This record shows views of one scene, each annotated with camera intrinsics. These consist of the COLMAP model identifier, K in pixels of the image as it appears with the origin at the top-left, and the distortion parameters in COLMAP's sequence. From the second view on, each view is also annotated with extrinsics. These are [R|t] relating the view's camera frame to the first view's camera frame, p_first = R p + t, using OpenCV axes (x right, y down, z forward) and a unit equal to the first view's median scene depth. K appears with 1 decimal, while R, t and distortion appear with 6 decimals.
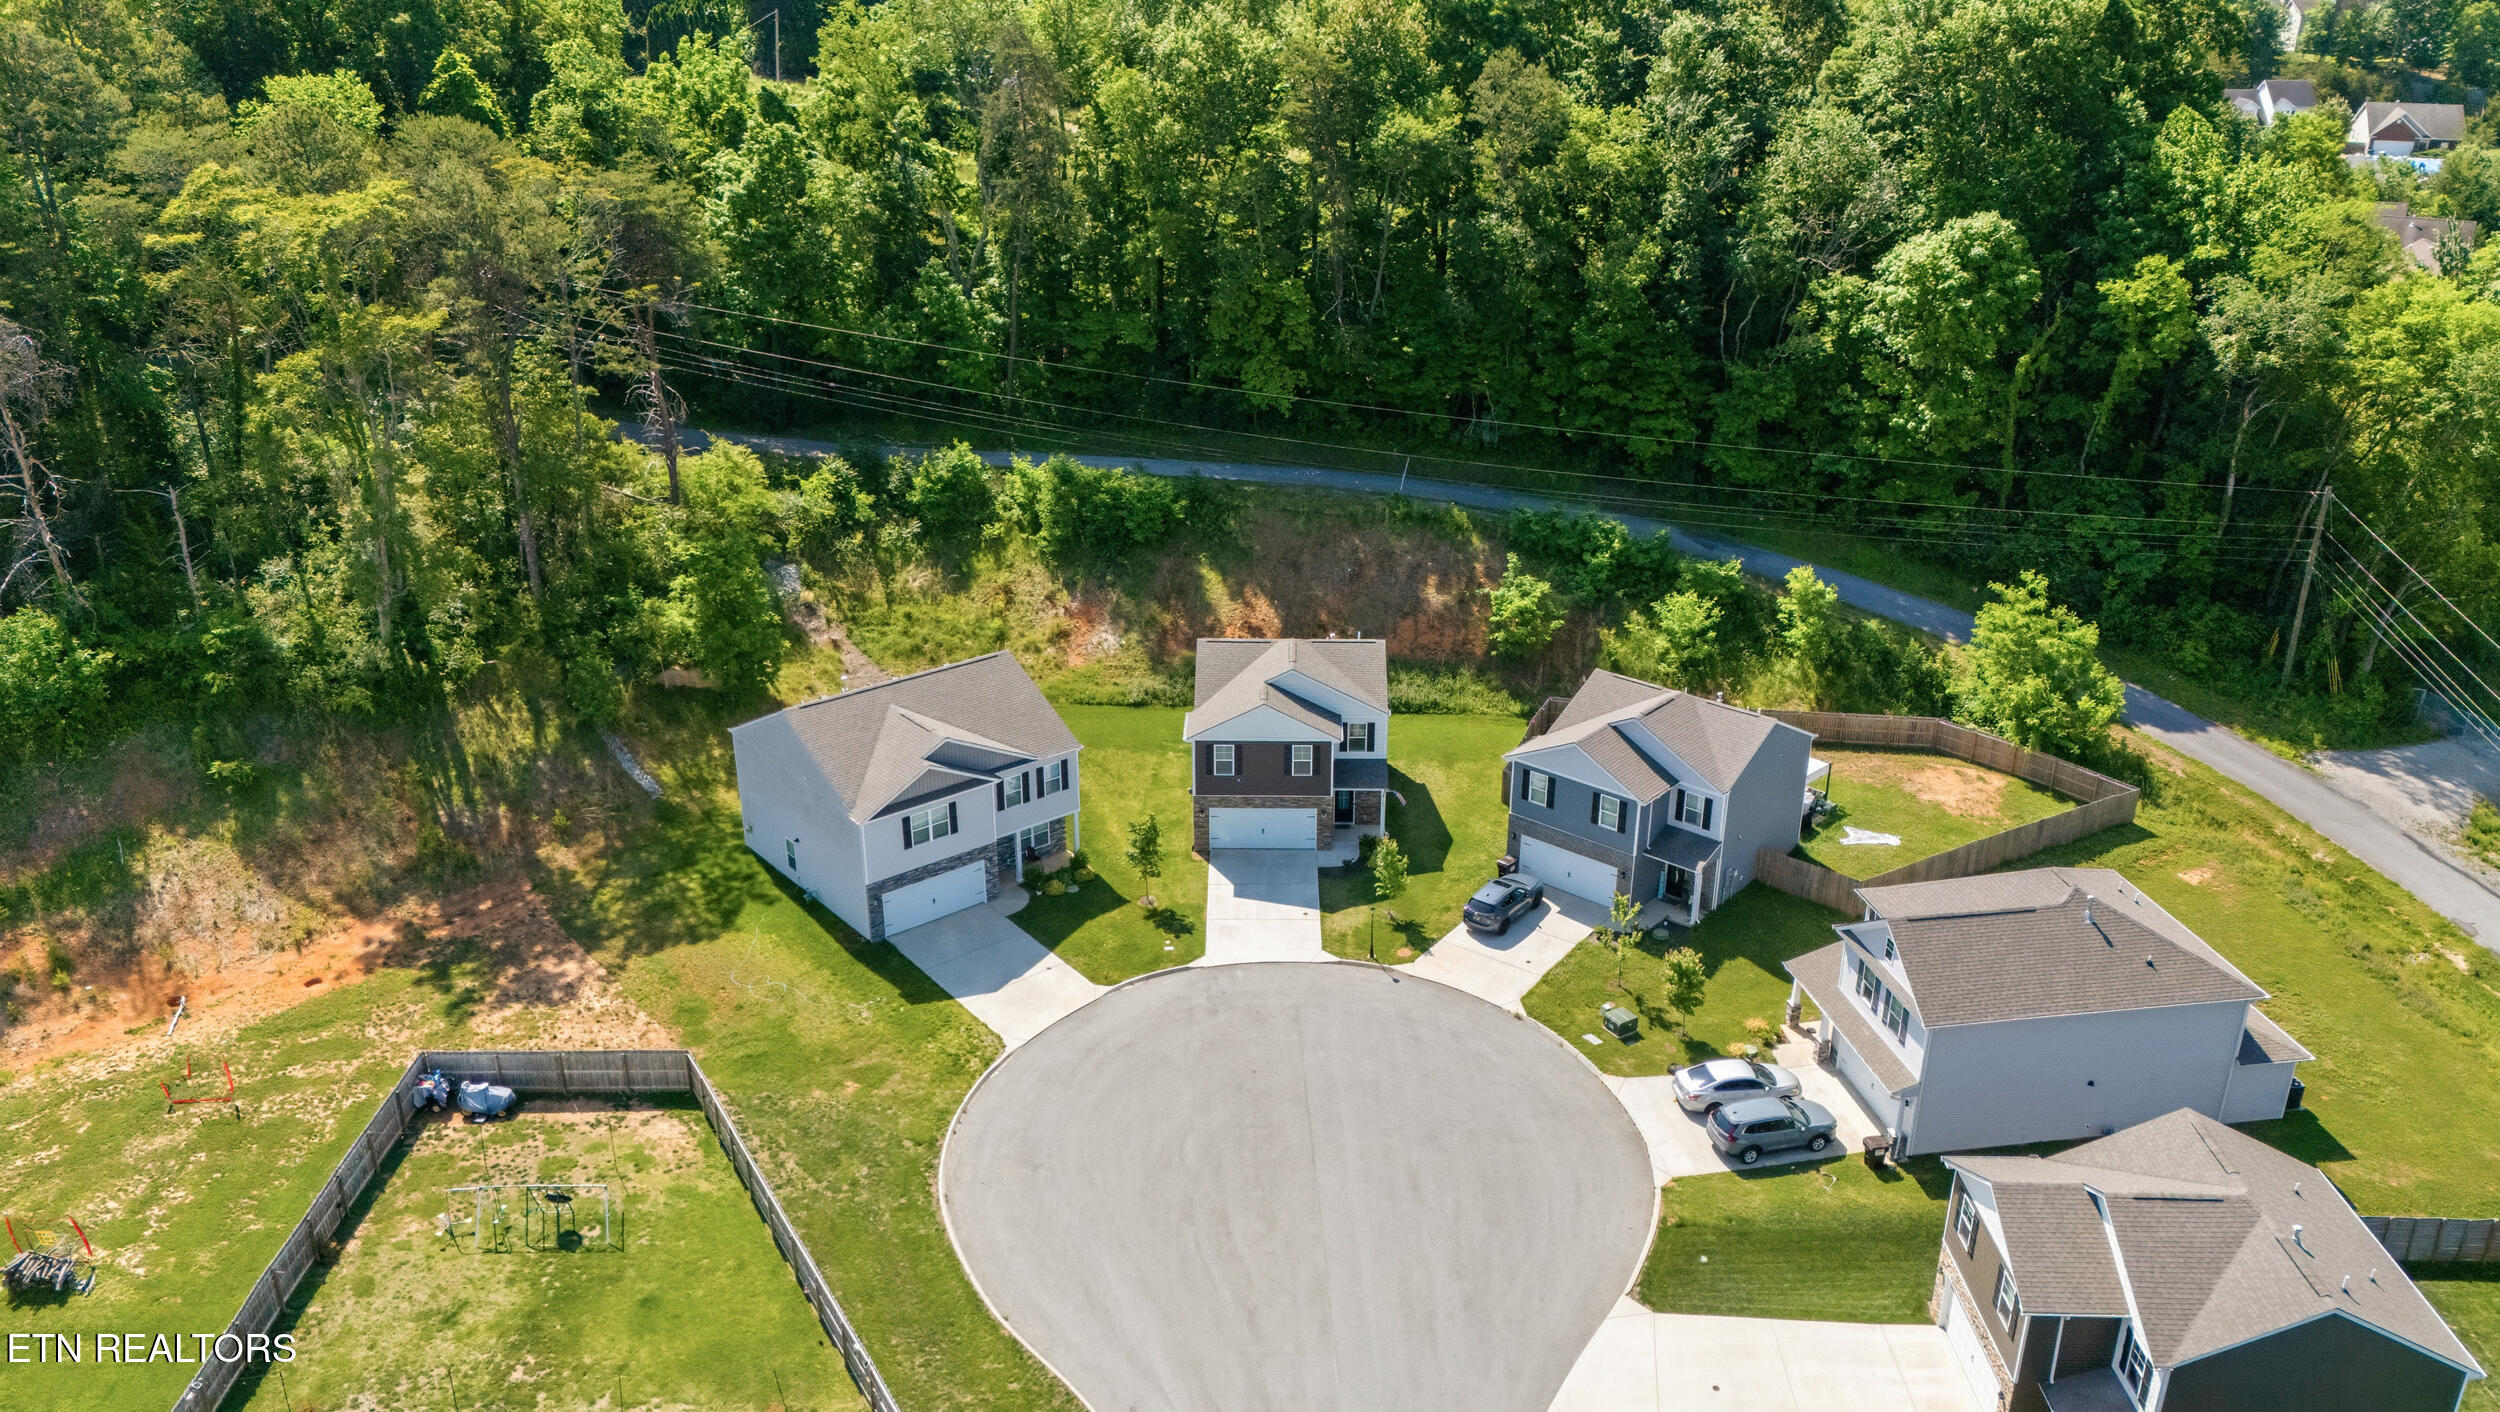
lens RADIAL K [[1912.6, 0, 1280.3], [0, 1912.6, 752.1], [0, 0, 1]] dist [0.031857, -0.001854]
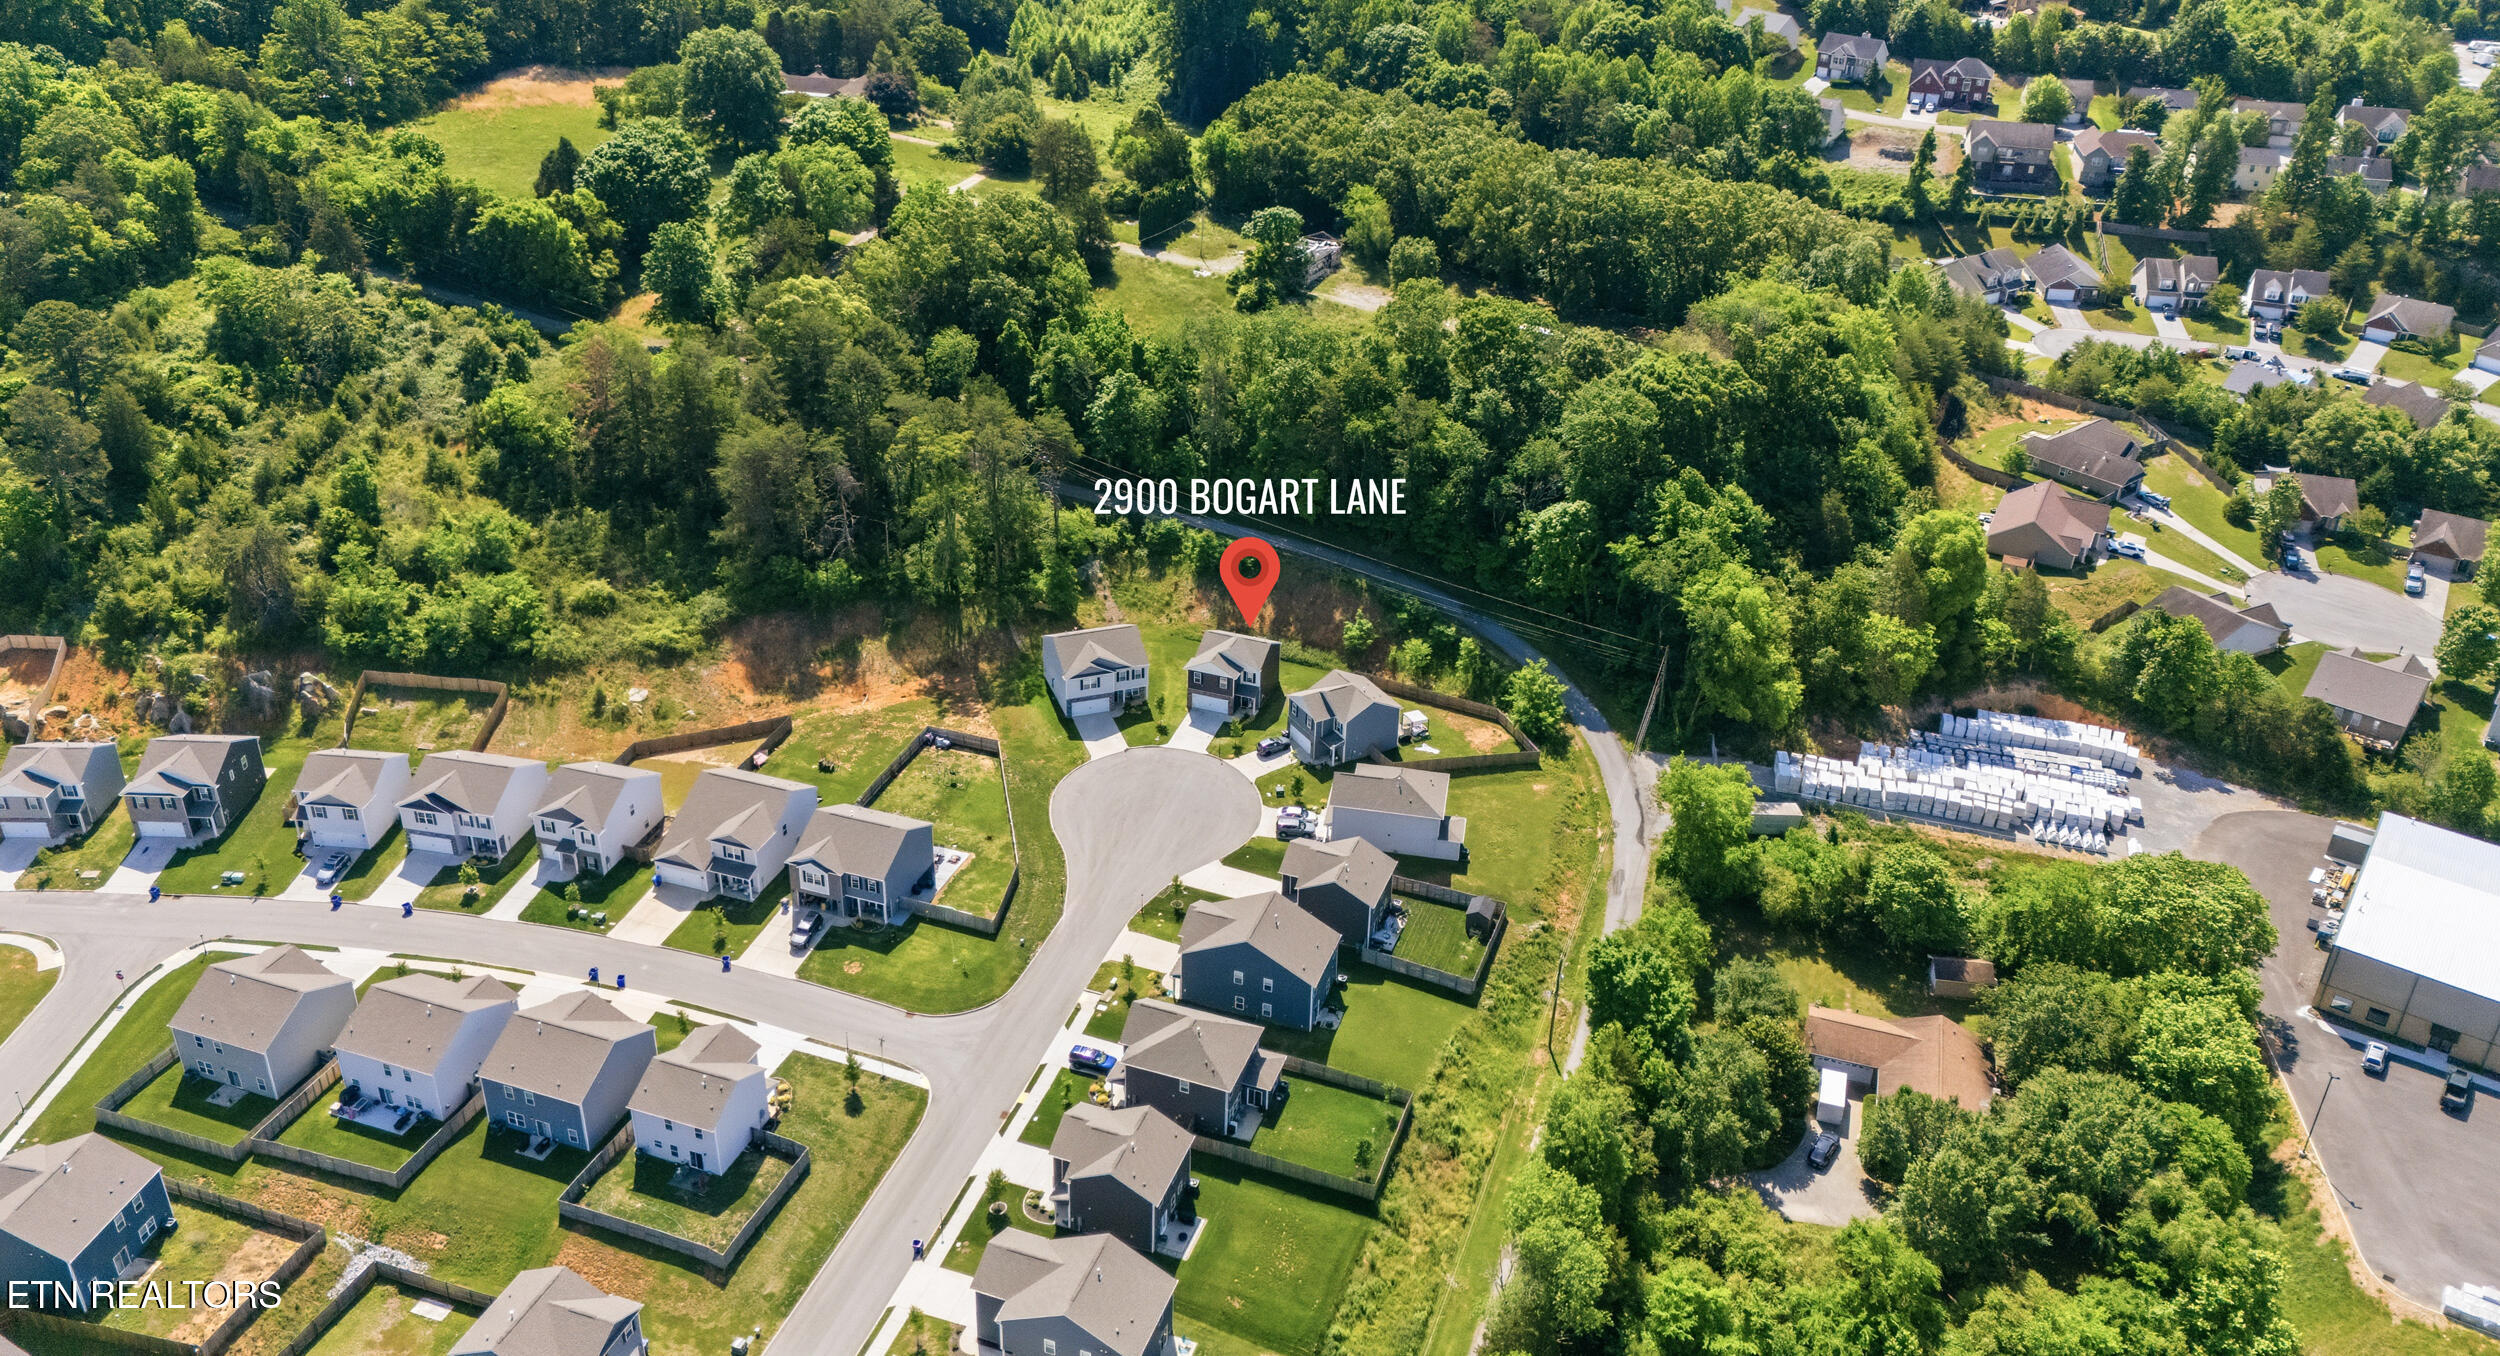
lens RADIAL K [[1919.5, 0, 1243.6], [0, 1919.5, 613.4], [0, 0, 1]] dist [0.078351, 0.000233]
pose [[0.939107, 0.175405, -0.295486, 0.809416], [-0.159961, 0.984205, 0.075855, -0.298459], [0.304124, -0.023970, 0.952331, -1.592542]]
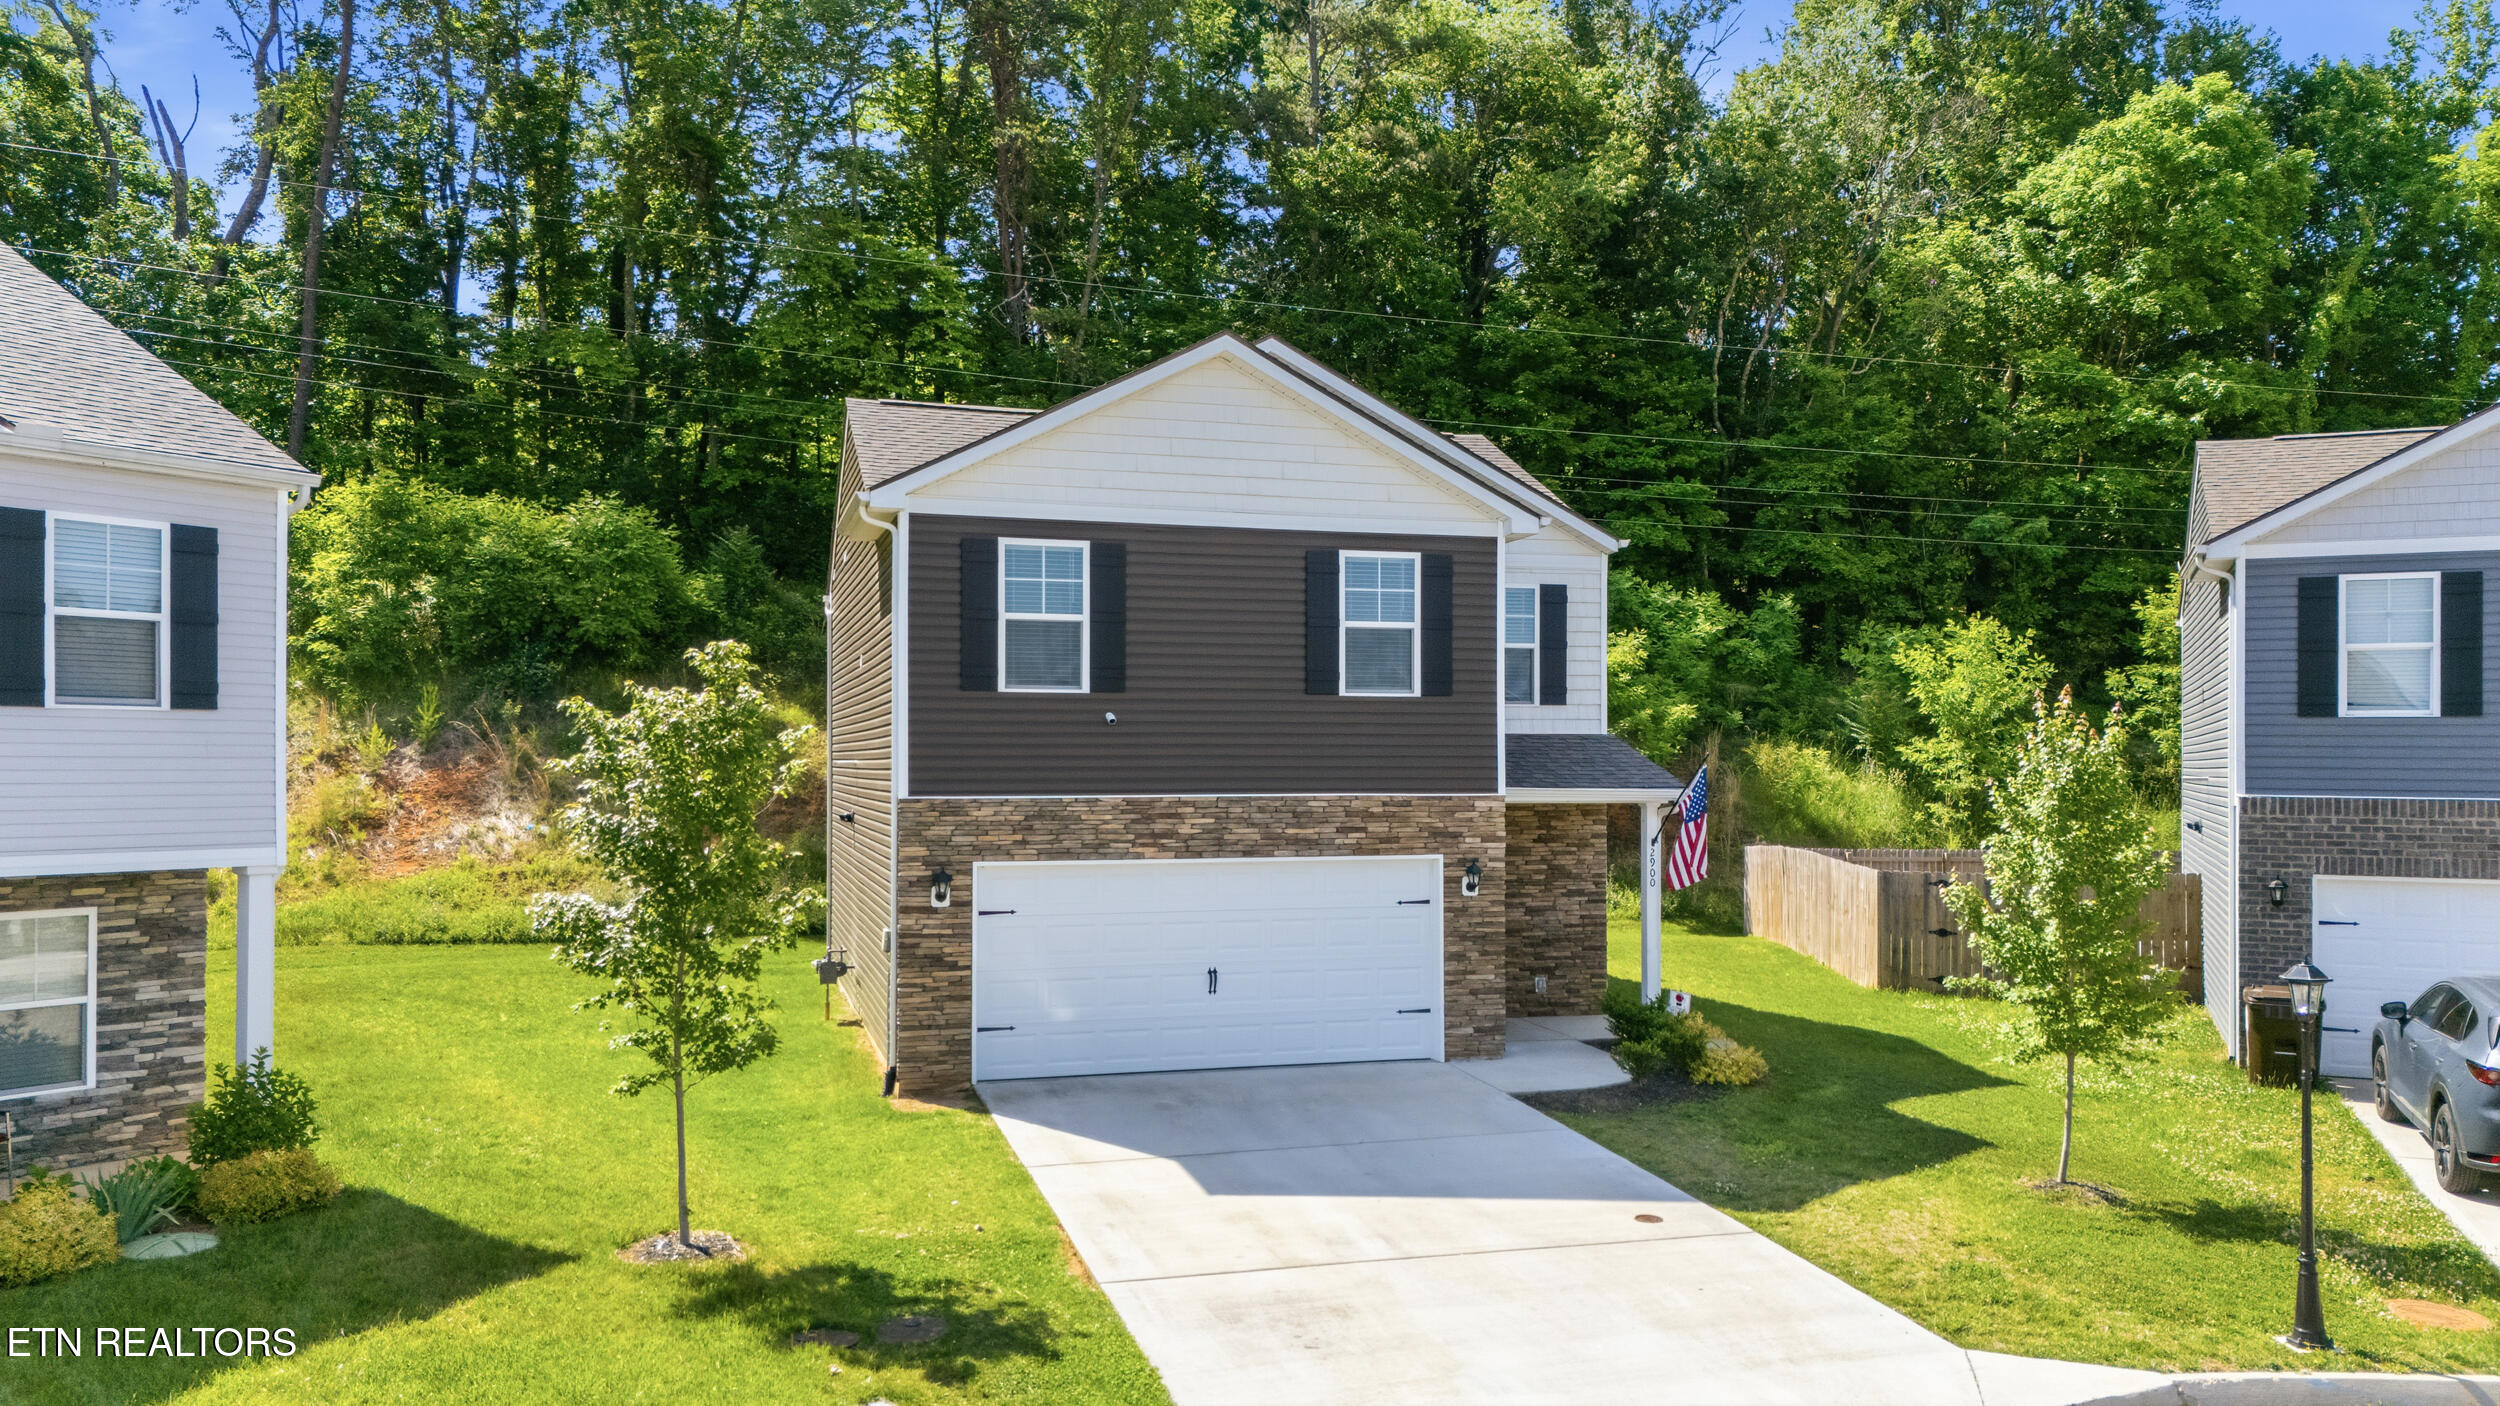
lens RADIAL K [[1851.7, 0, 1250.0], [0, 1851.7, 703.0], [0, 0, 1]] dist [0.066473, -0.060968]
pose [[0.959868, 0.003110, 0.280434, -0.062215], [0.121237, 0.897078, -0.424915, 0.099613], [-0.252893, 0.441862, 0.860699, 0.765421]]
